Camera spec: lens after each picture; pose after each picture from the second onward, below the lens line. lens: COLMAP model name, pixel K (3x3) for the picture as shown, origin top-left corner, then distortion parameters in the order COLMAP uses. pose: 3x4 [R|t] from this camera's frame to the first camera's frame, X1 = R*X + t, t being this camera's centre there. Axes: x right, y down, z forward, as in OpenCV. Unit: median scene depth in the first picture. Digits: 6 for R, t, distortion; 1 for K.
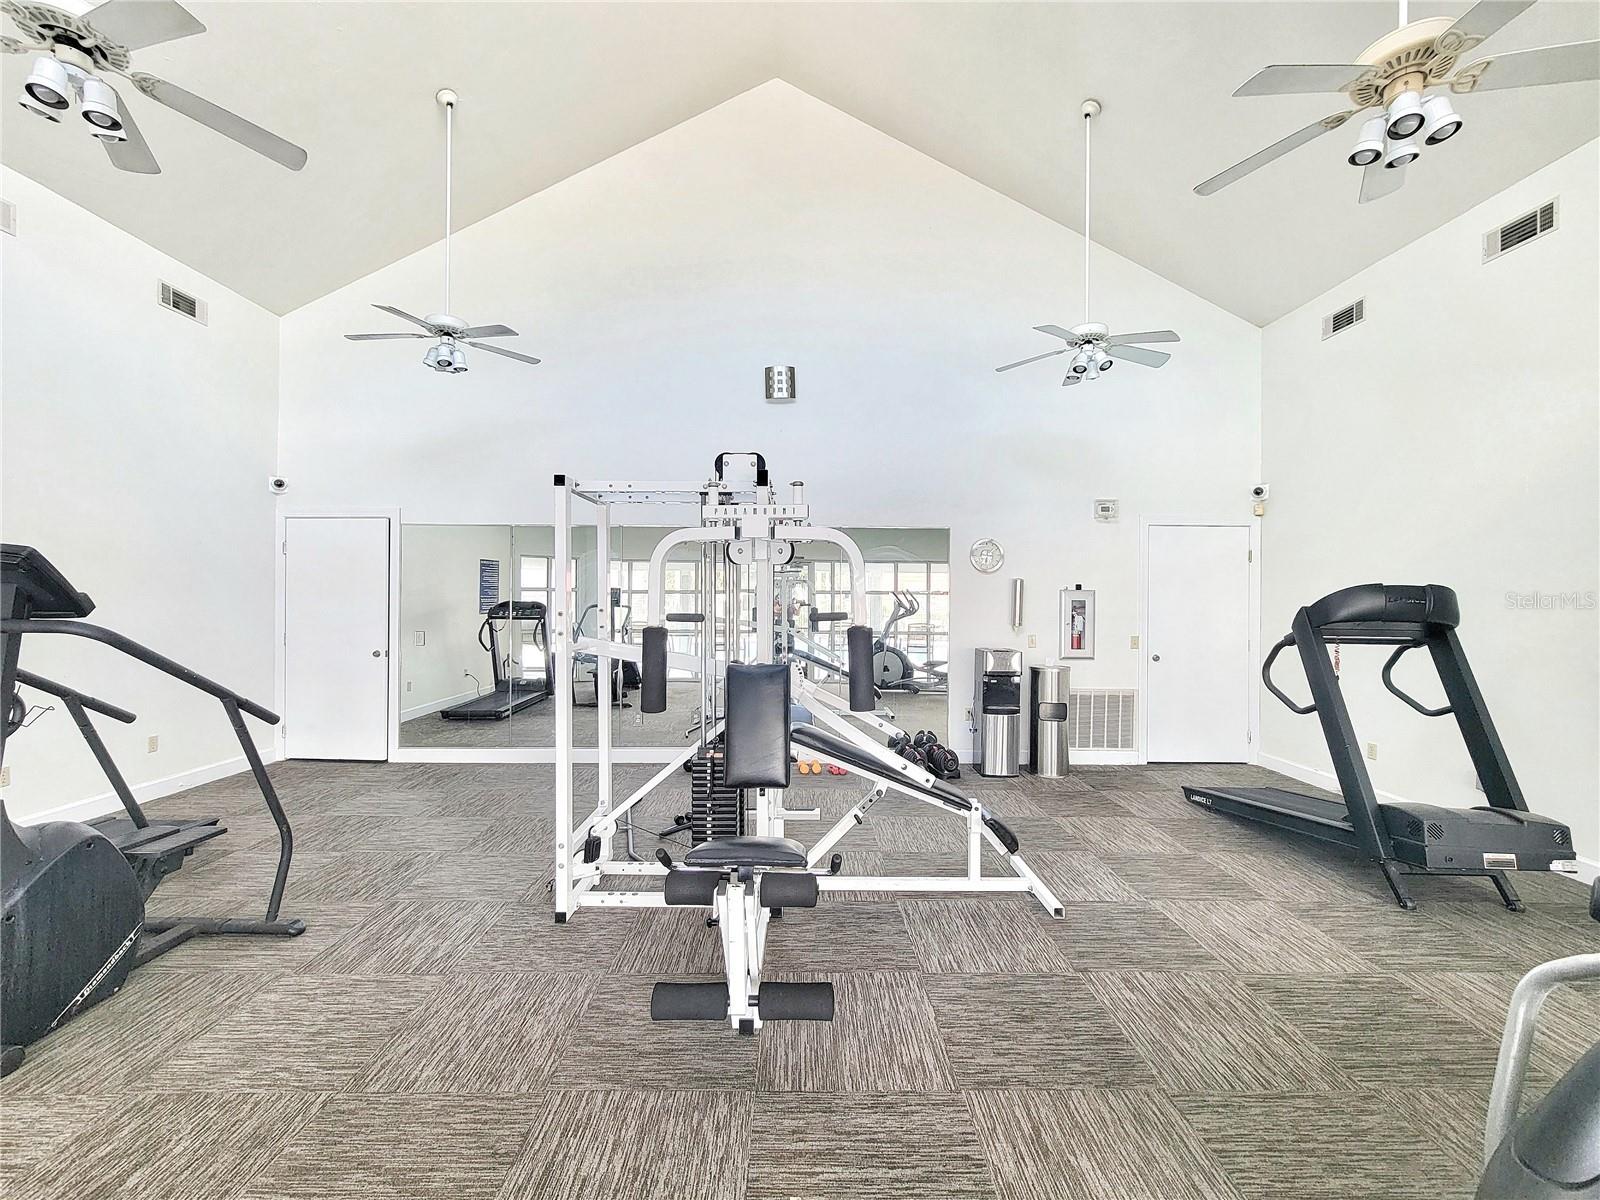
lens RADIAL K [[652.6, 0, 798.0], [0, 652.6, 604.8], [0, 0, 1]] dist [-0.000265, -0.000199]
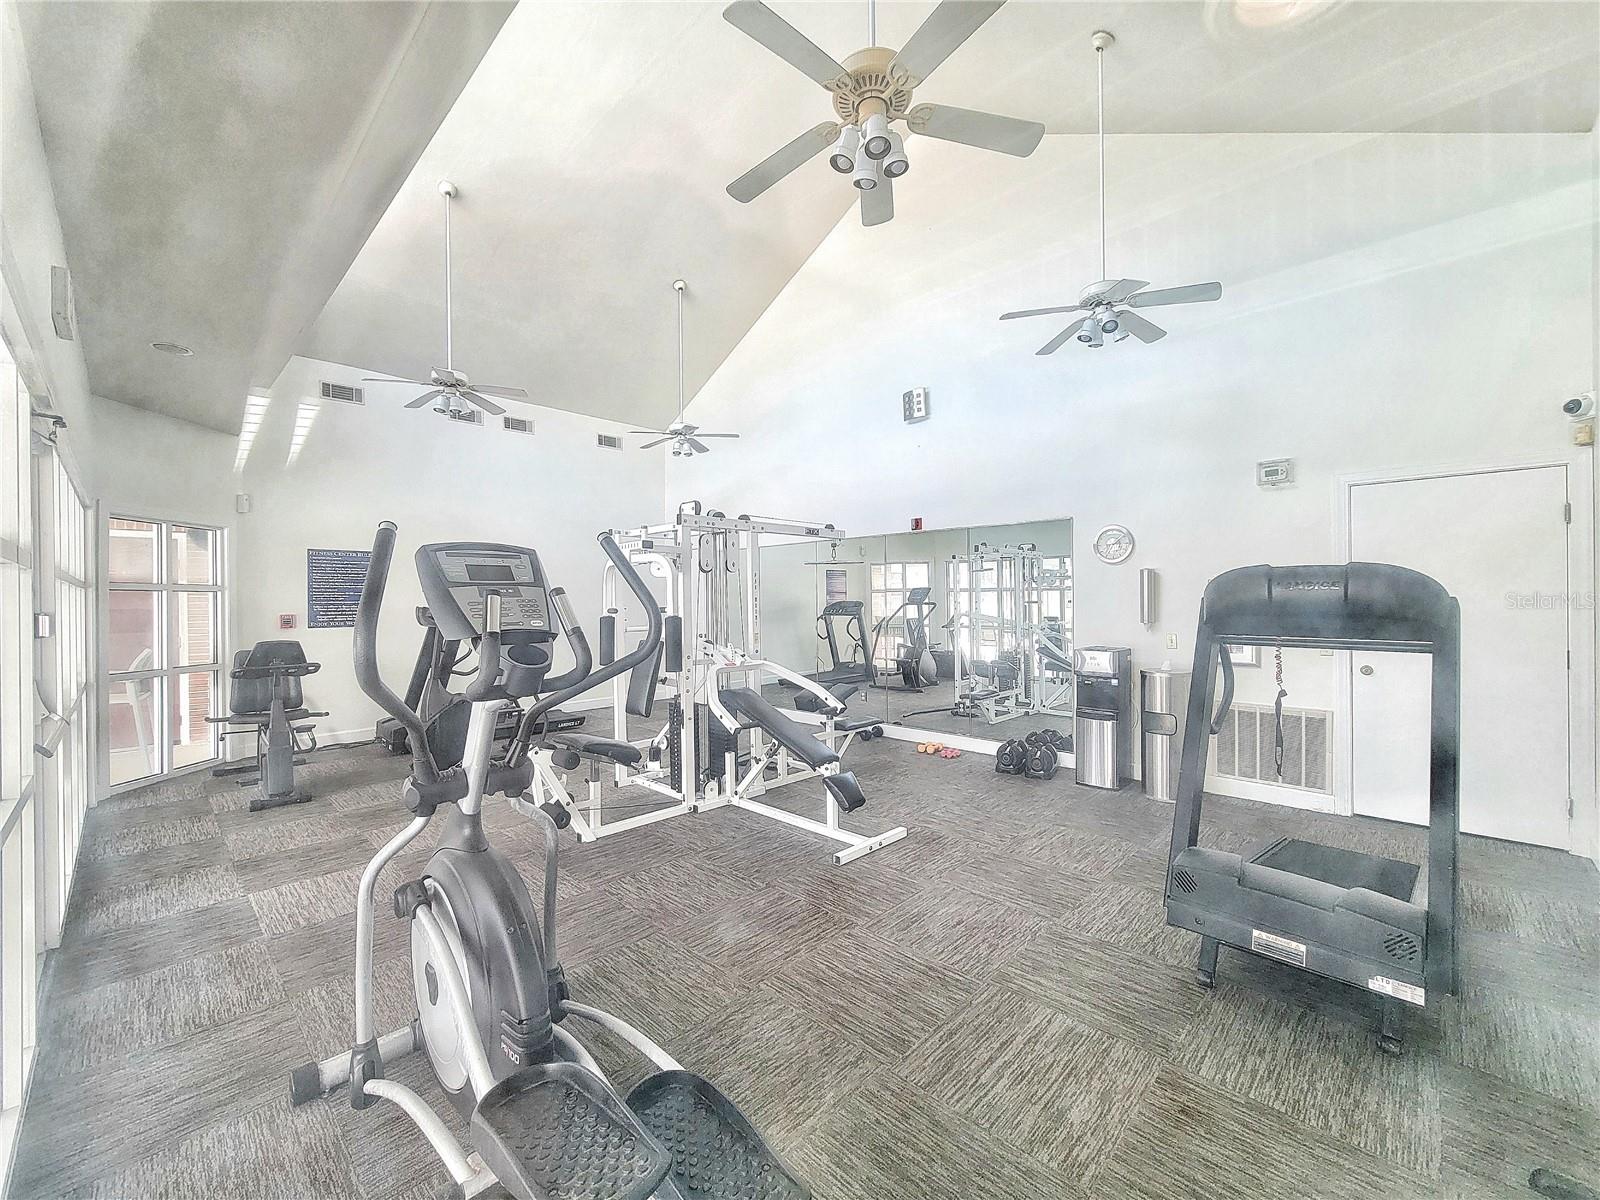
lens RADIAL K [[652.6, 0, 798.2], [0, 652.6, 601.7], [0, 0, 1]] dist [-0.000265, -0.000199]
pose [[0.707682, -0.010162, -0.706458, 0.619086], [0.009143, 0.999945, -0.005225, 0.004550], [0.706472, -0.002762, 0.707736, 0.058419]]
